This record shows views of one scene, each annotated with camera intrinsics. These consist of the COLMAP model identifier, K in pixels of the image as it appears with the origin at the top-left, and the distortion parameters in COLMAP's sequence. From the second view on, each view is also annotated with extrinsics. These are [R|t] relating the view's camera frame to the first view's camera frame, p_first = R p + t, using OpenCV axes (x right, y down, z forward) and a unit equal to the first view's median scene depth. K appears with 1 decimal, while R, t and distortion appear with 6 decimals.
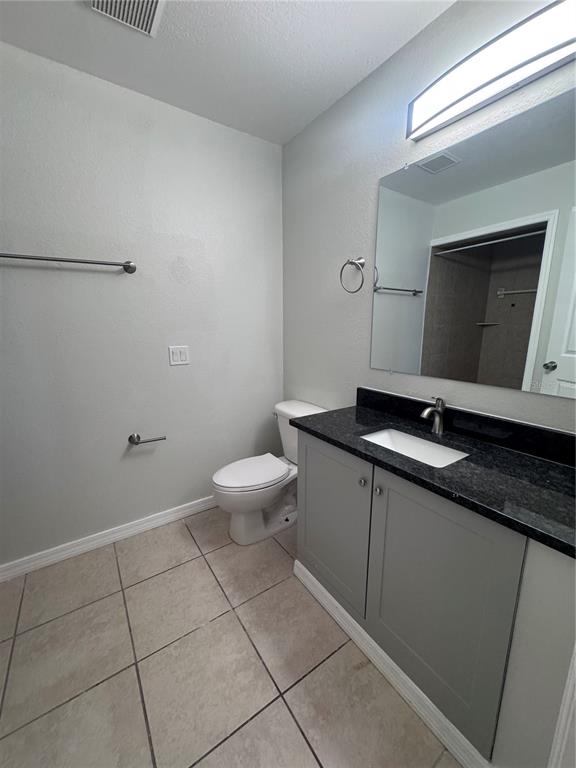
lens RADIAL K [[308.2, 0, 283.6], [0, 308.2, 381.9], [0, 0, 1]] dist [-0.000232, 0.000357]
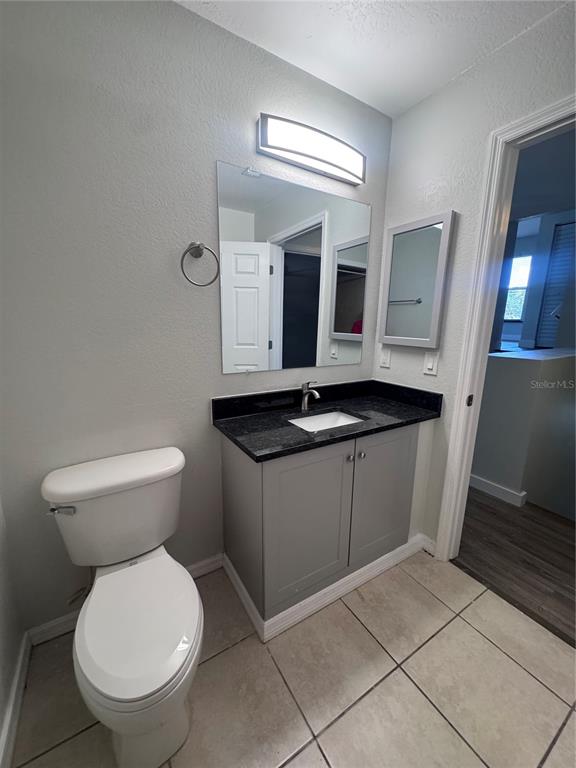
lens RADIAL K [[308.2, 0, 290.2], [0, 308.2, 386.3], [0, 0, 1]] dist [-0.000232, 0.000357]
pose [[0.029335, -0.192944, 0.980771, -0.750649], [0.175337, 0.966973, 0.184986, -0.180499], [-0.984071, 0.166539, 0.062196, 0.952904]]
